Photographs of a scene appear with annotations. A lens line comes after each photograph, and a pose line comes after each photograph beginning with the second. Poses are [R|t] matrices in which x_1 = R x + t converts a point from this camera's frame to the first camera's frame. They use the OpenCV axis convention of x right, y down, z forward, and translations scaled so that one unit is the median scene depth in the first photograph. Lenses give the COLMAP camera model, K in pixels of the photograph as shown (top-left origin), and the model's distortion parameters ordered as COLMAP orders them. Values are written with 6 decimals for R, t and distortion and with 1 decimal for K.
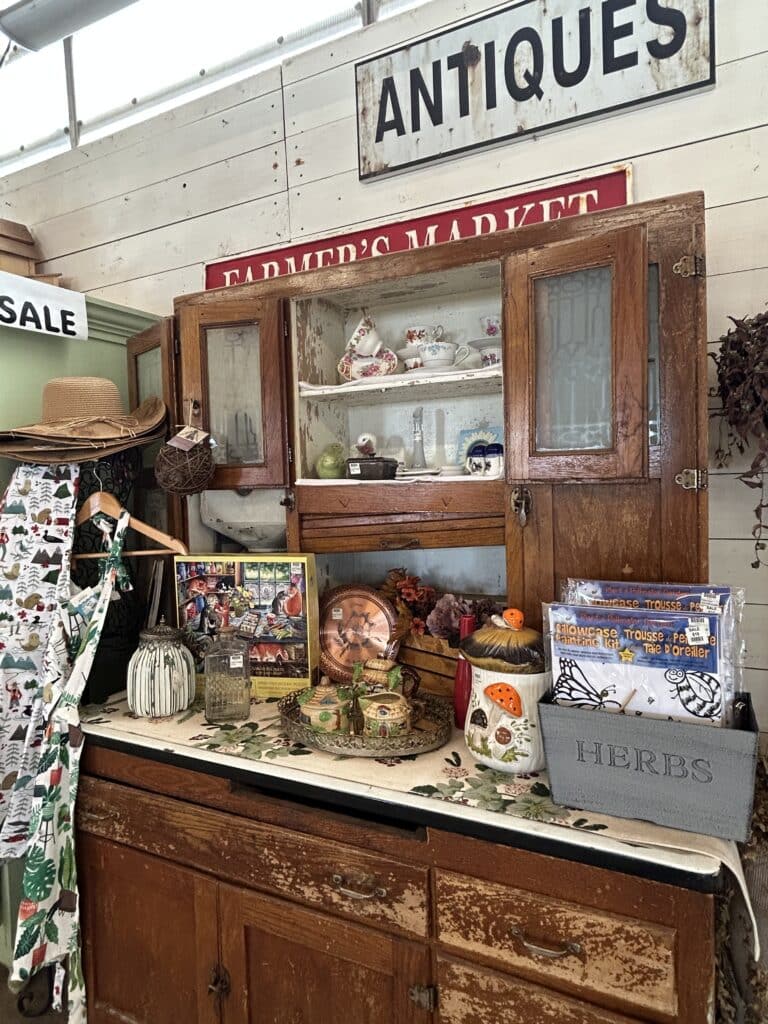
lens RADIAL K [[591.6, 0, 383.5], [0, 591.6, 509.1], [0, 0, 1]] dist [-0.007389, 0.000132]
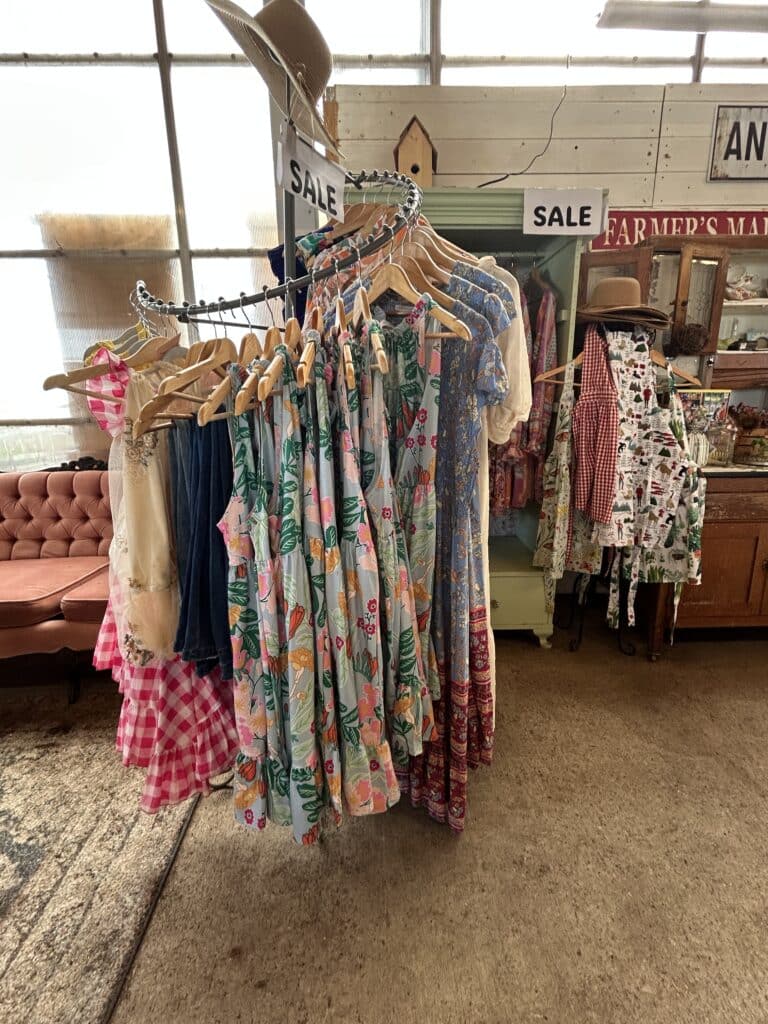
lens RADIAL K [[465.8, 0, 390.1], [0, 465.8, 514.9], [0, 0, 1]] dist [-0.000149, -0.000537]
pose [[0.893537, -0.087053, 0.440470, -1.644259], [0.009026, 0.984308, 0.176226, 0.181558], [-0.448900, -0.153489, 0.880301, 0.047762]]
